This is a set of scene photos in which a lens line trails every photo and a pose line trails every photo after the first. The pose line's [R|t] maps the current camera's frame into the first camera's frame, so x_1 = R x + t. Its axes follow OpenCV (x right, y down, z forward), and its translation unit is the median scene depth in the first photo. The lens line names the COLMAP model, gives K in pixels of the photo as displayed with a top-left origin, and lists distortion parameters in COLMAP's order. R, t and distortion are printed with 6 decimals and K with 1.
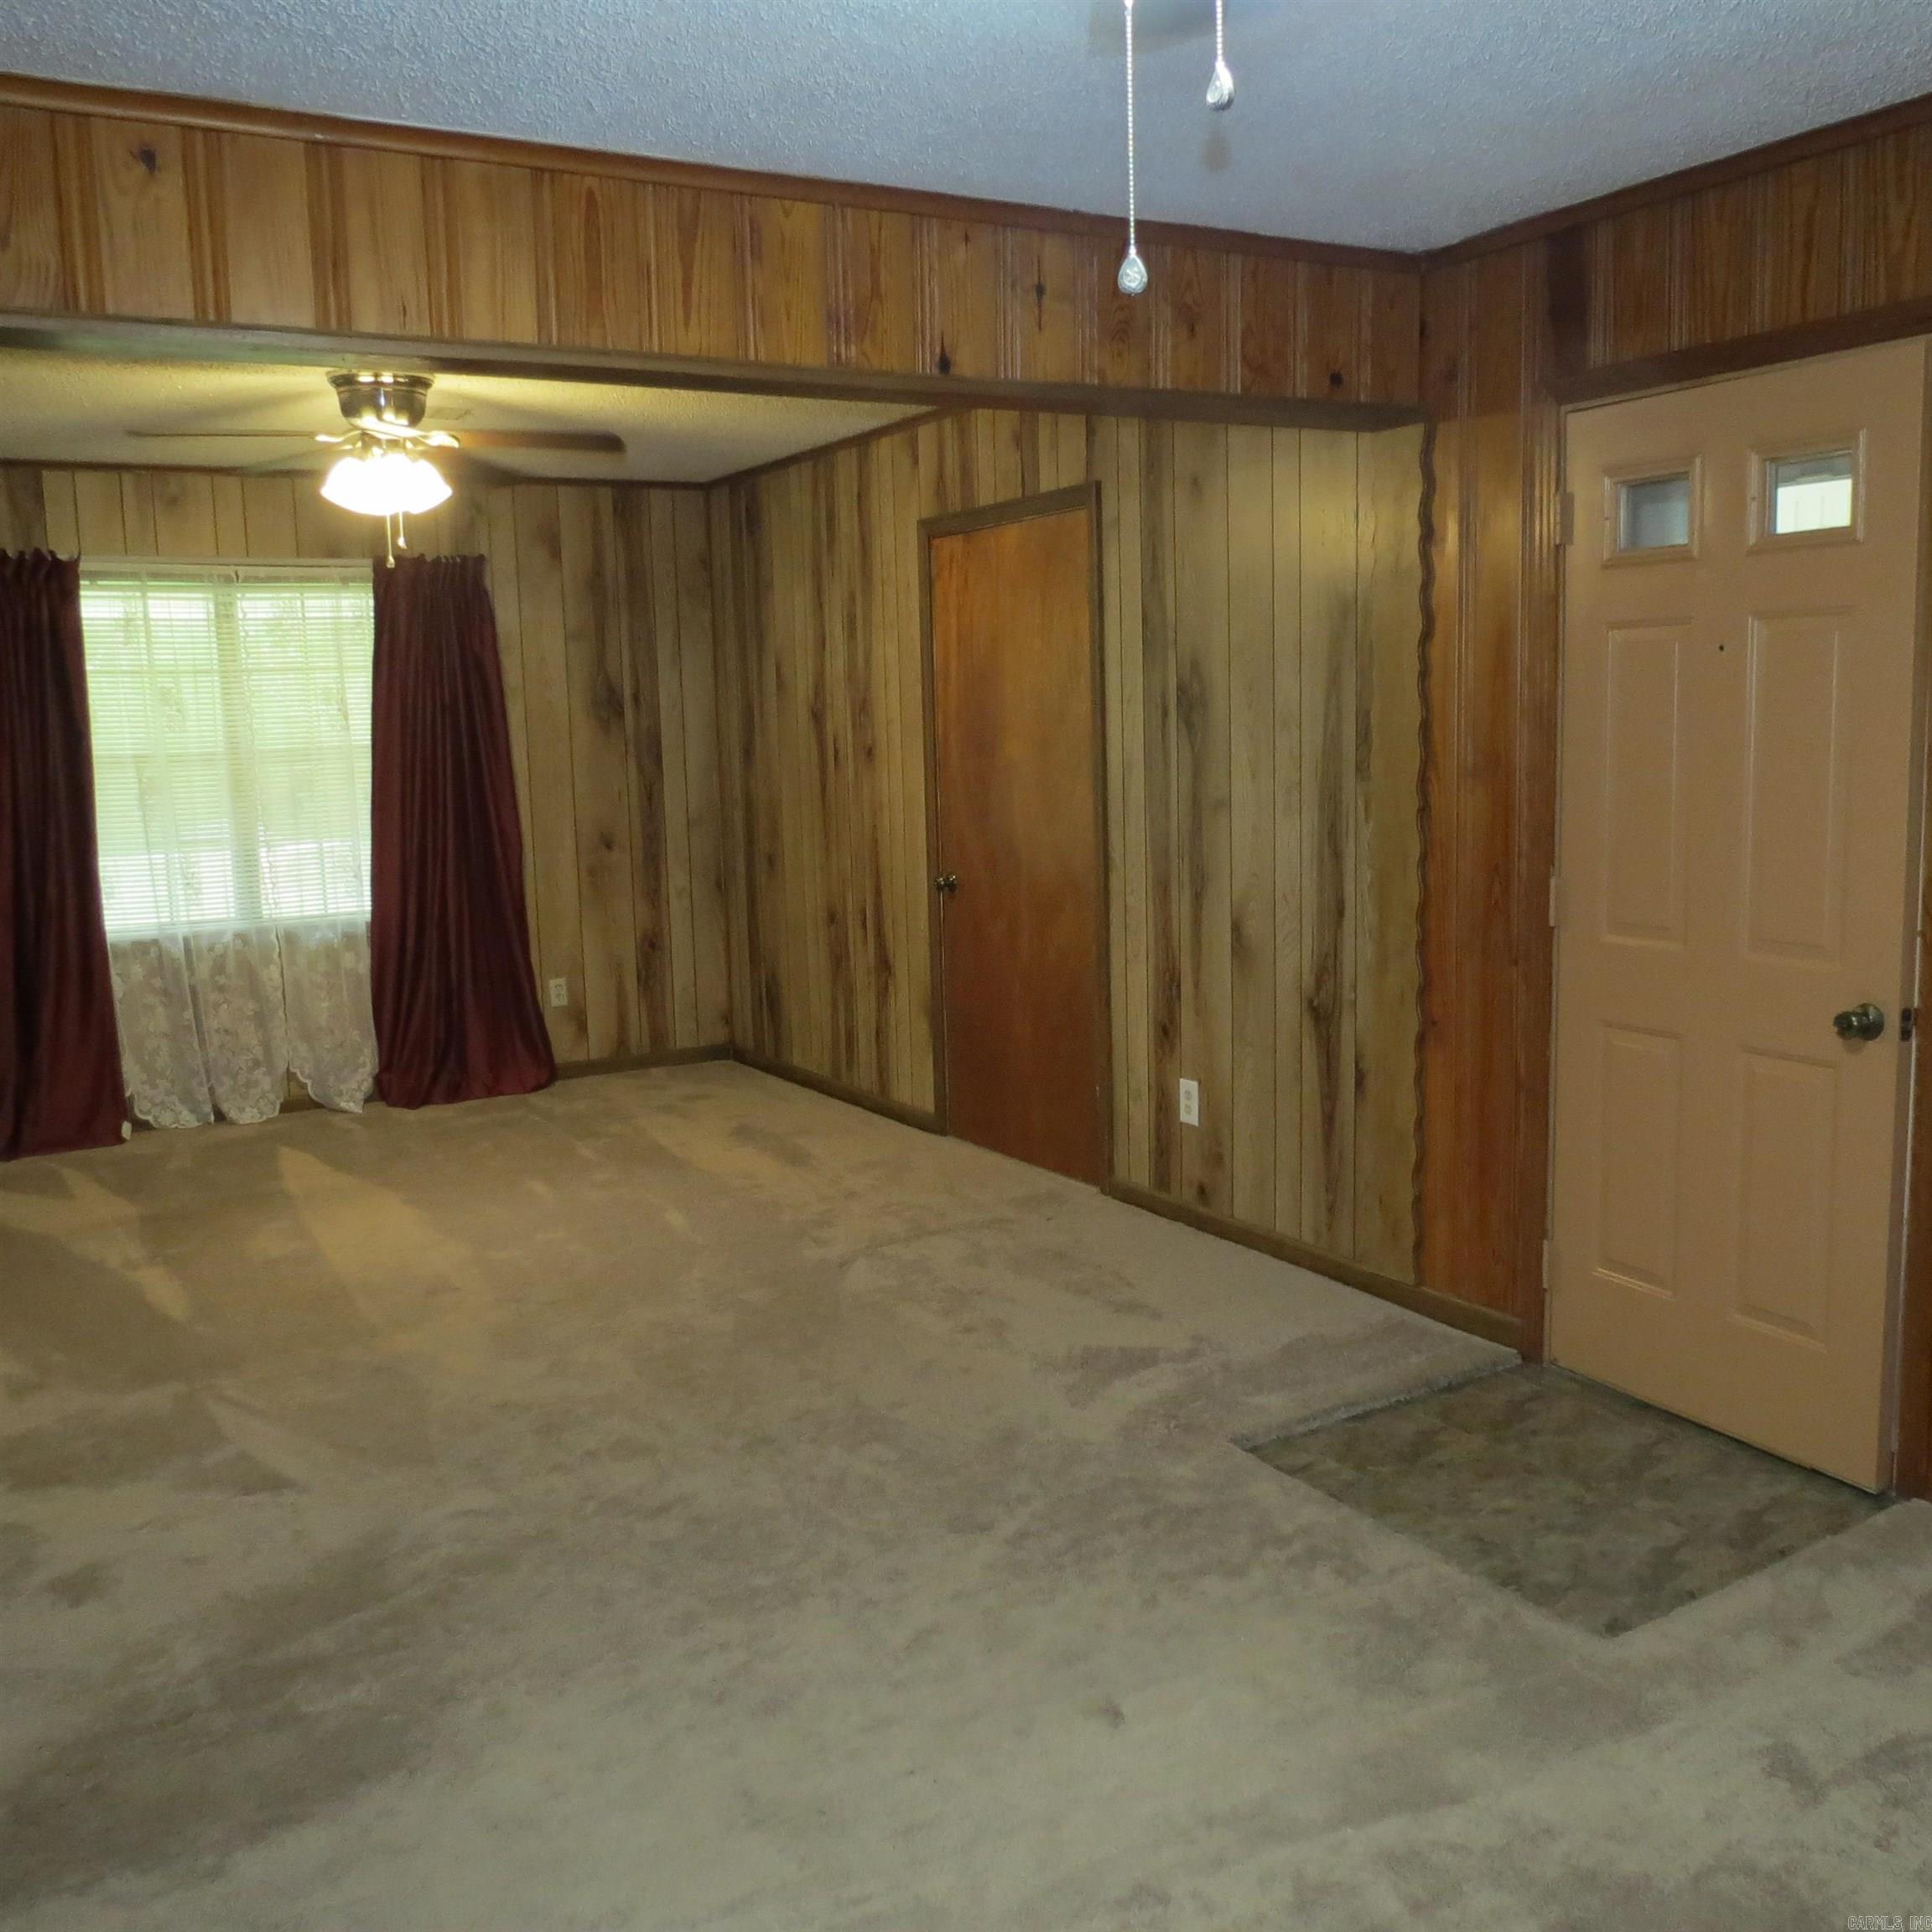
lens RADIAL K [[1820.2, 0, 964.9], [0, 1820.2, 976.4], [0, 0, 1]] dist [-0.014767, 0.000000]
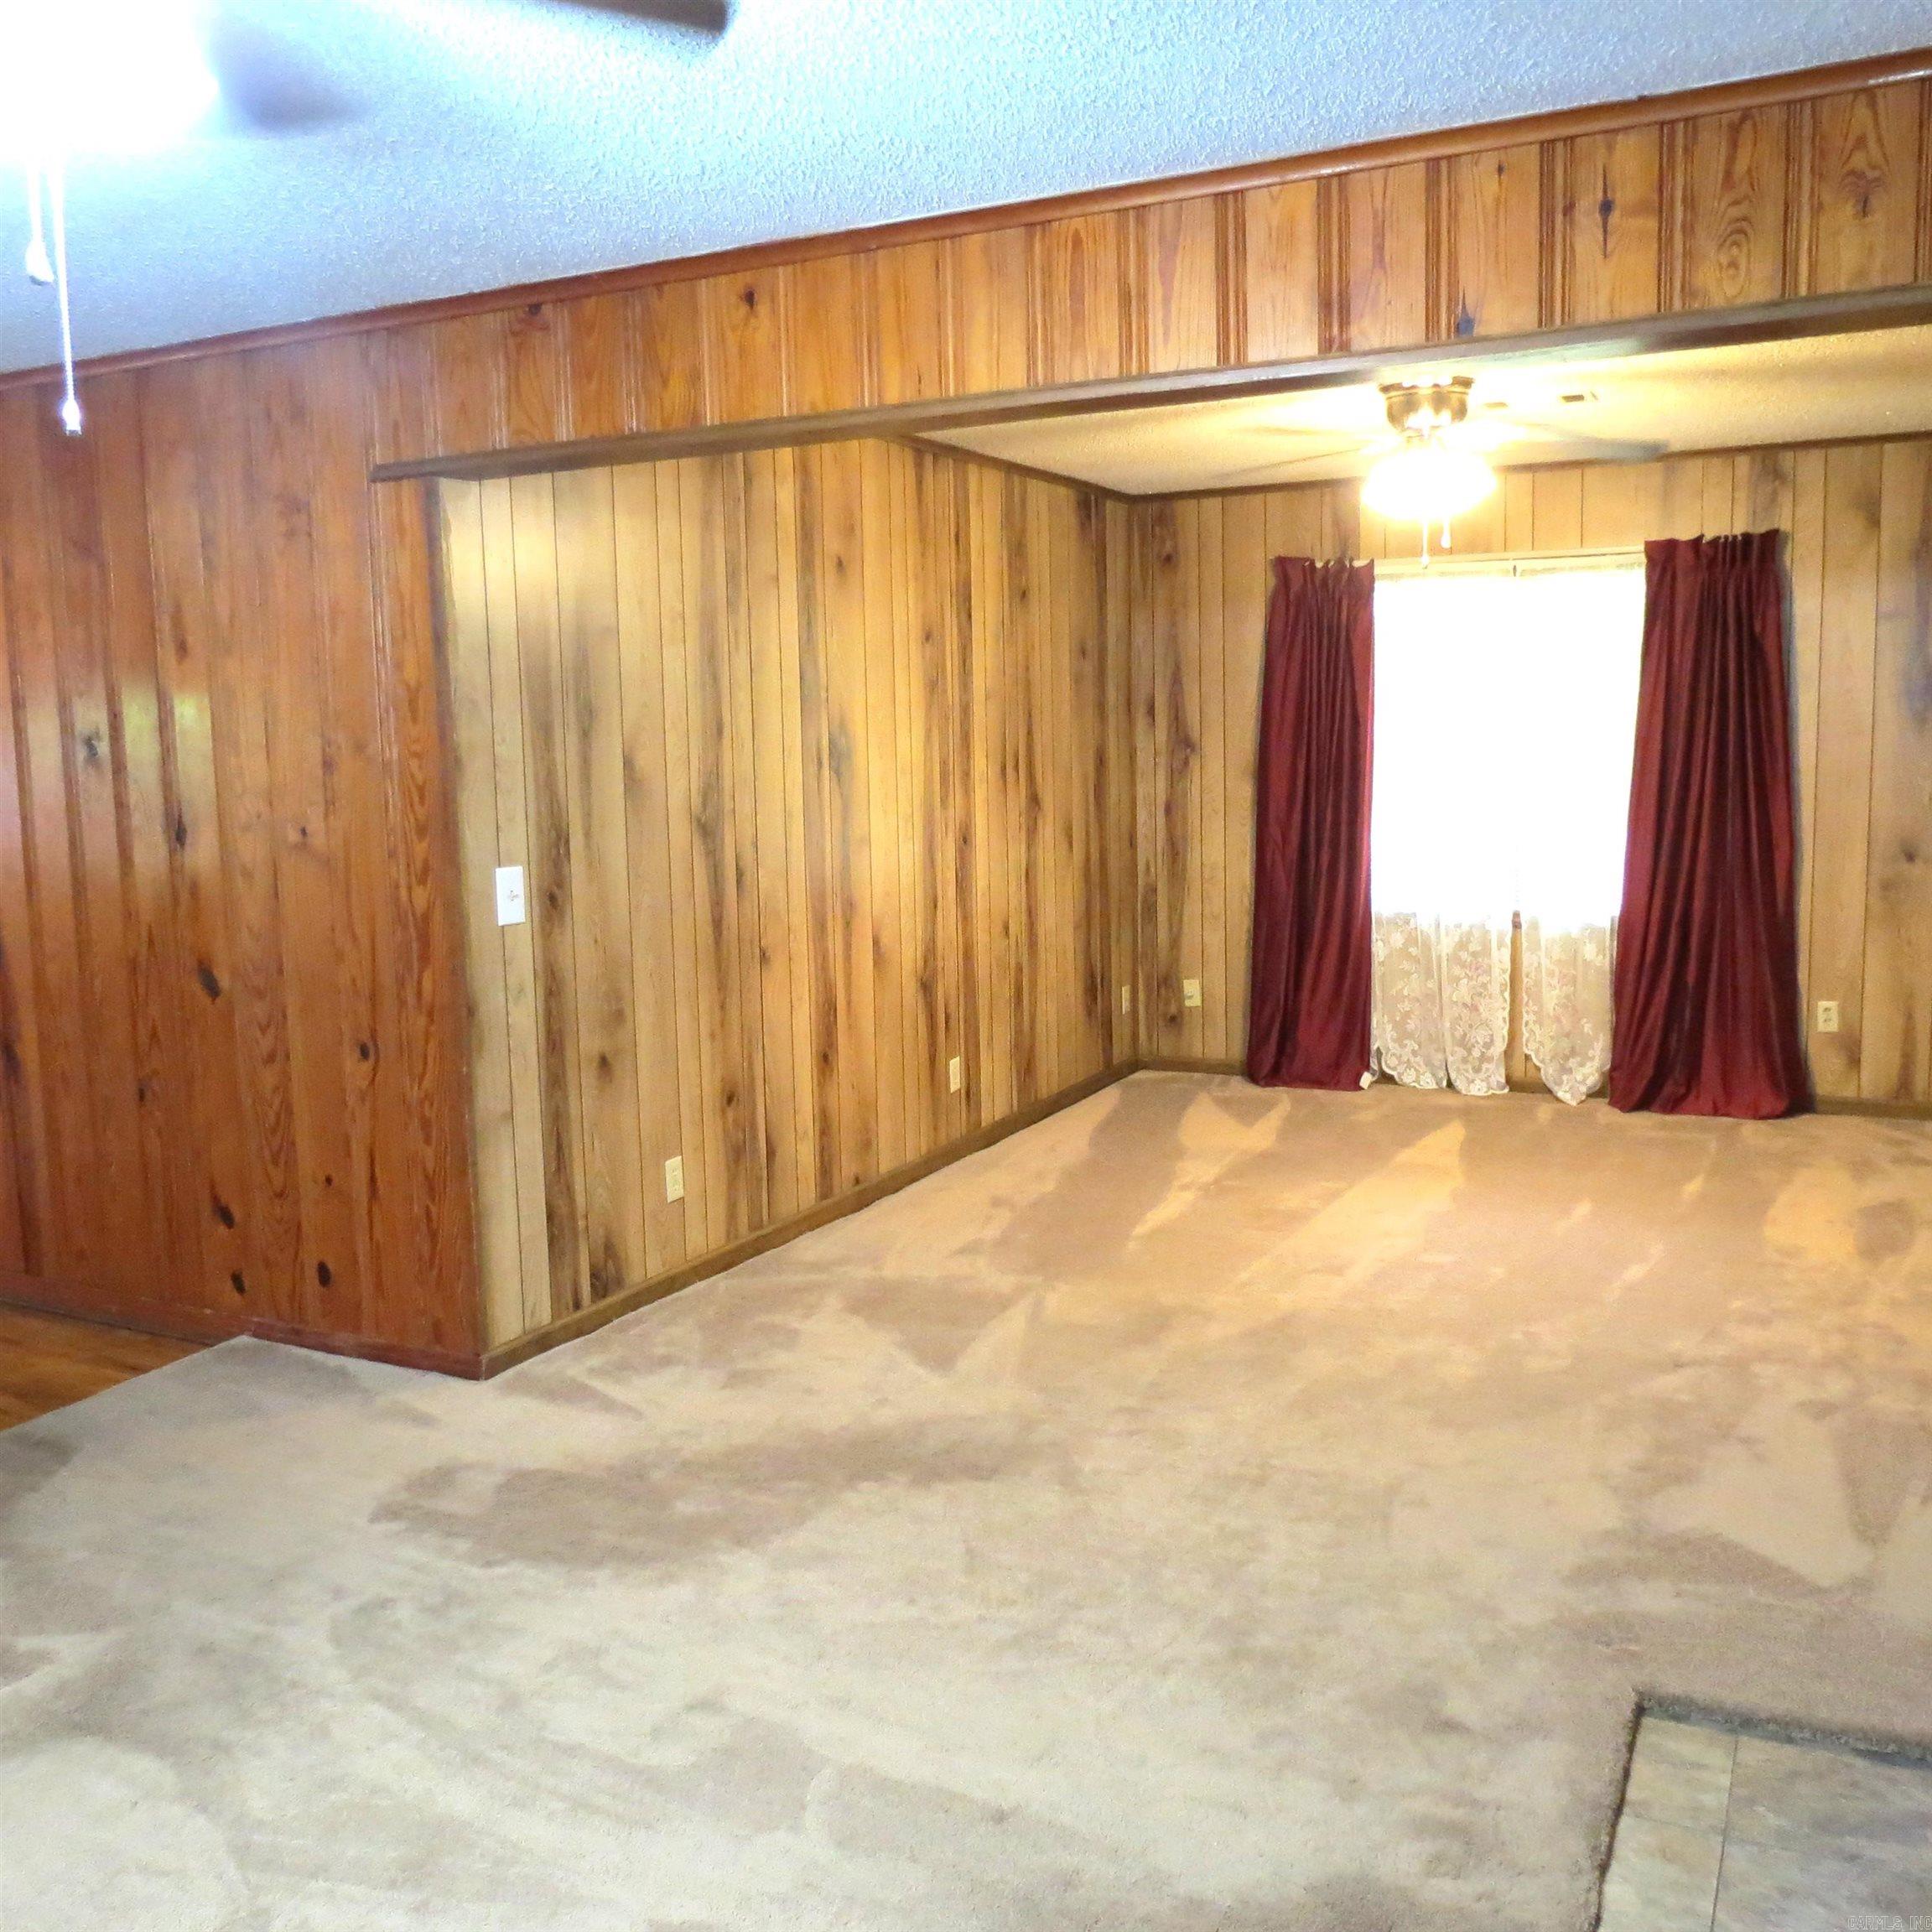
lens RADIAL K [[1821.7, 0, 965.7], [0, 1821.7, 958.7], [0, 0, 1]] dist [-0.028152, 0.000000]
pose [[0.545573, 0.118545, -0.829637, 0.389707], [-0.111906, 0.991385, 0.068067, -0.045257], [0.830558, 0.055706, 0.554139, 0.220822]]
